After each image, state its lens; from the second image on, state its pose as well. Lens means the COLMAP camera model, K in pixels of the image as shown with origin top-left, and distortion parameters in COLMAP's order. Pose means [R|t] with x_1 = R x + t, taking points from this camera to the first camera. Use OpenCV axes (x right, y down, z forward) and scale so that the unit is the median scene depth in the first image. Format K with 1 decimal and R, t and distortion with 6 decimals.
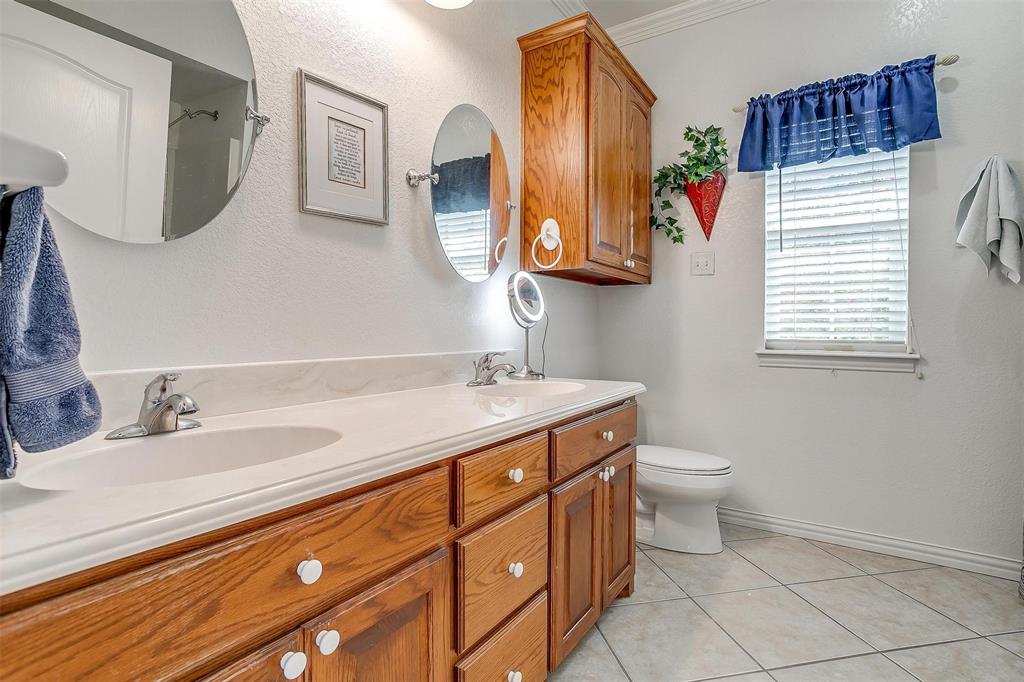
lens RADIAL K [[511.1, 0, 511.4], [0, 511.1, 335.8], [0, 0, 1]] dist [-0.013788, 0.005211]
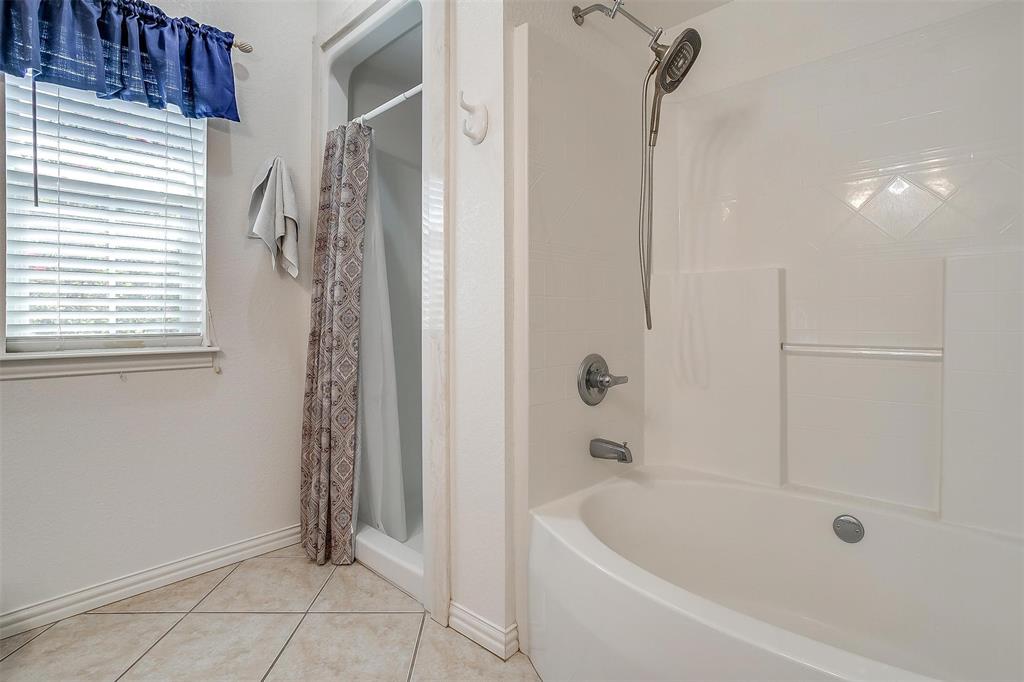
lens RADIAL K [[511.1, 0, 515.5], [0, 511.1, 317.9], [0, 0, 1]] dist [-0.013788, 0.005211]
pose [[0.182817, -0.006107, 0.983128, -0.015427], [0.022352, 0.999748, 0.002054, -0.006002], [-0.982893, 0.021599, 0.182908, 0.286855]]
